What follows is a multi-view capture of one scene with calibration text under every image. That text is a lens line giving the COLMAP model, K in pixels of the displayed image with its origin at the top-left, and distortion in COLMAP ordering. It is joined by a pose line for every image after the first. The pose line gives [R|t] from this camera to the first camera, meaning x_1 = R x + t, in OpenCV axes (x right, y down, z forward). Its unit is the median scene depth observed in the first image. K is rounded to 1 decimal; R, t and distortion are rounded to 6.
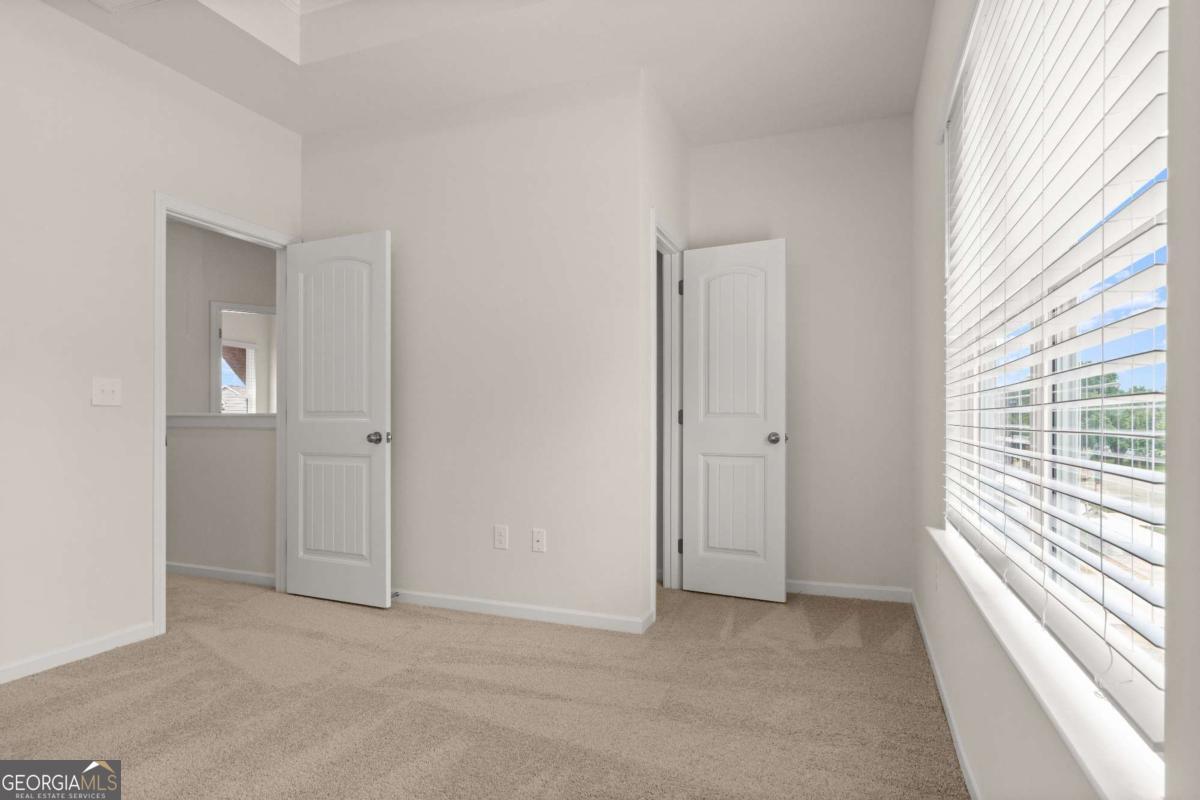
lens RADIAL K [[645.1, 0, 610.7], [0, 645.1, 406.5], [0, 0, 1]] dist [-0.023196, 0.006037]
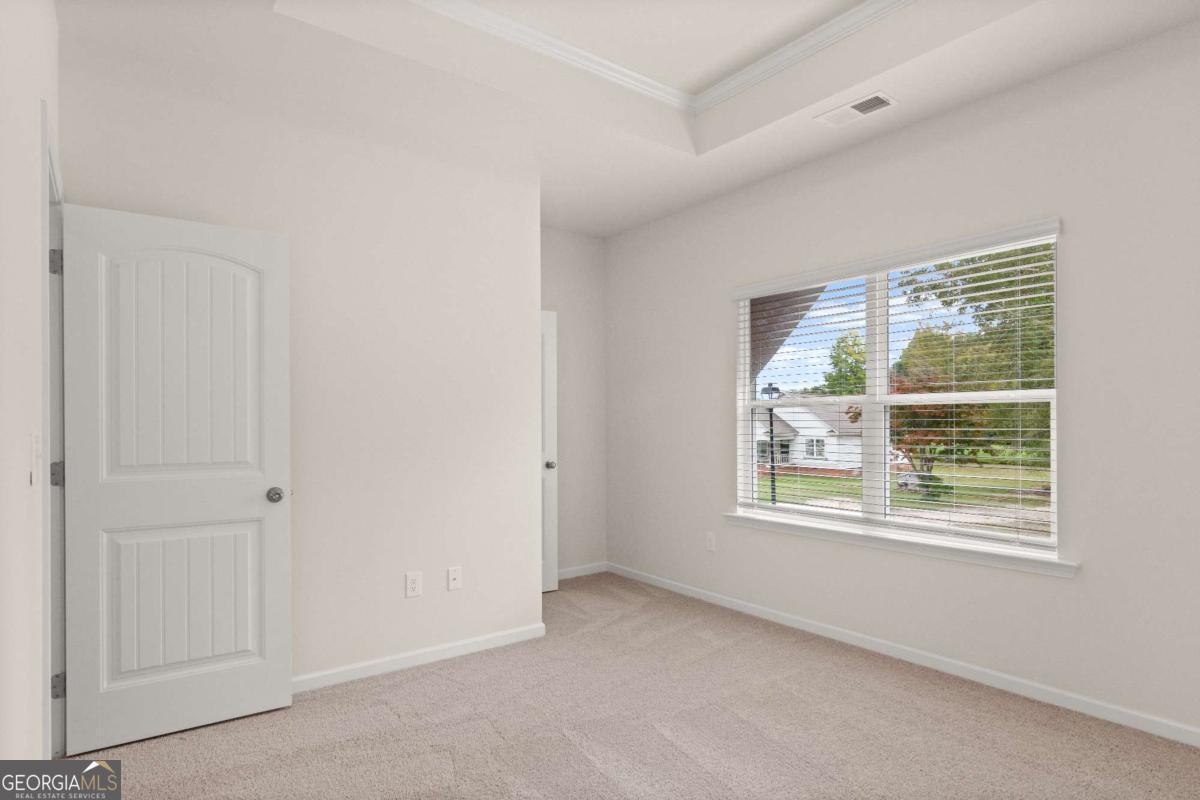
lens RADIAL K [[645.1, 0, 600.0], [0, 645.1, 407.0], [0, 0, 1]] dist [-0.023196, 0.006037]
pose [[0.533061, 0.014763, 0.845948, -0.826947], [-0.005722, 0.999888, -0.013843, -0.050734], [-0.846057, 0.002538, 0.533086, 0.244987]]
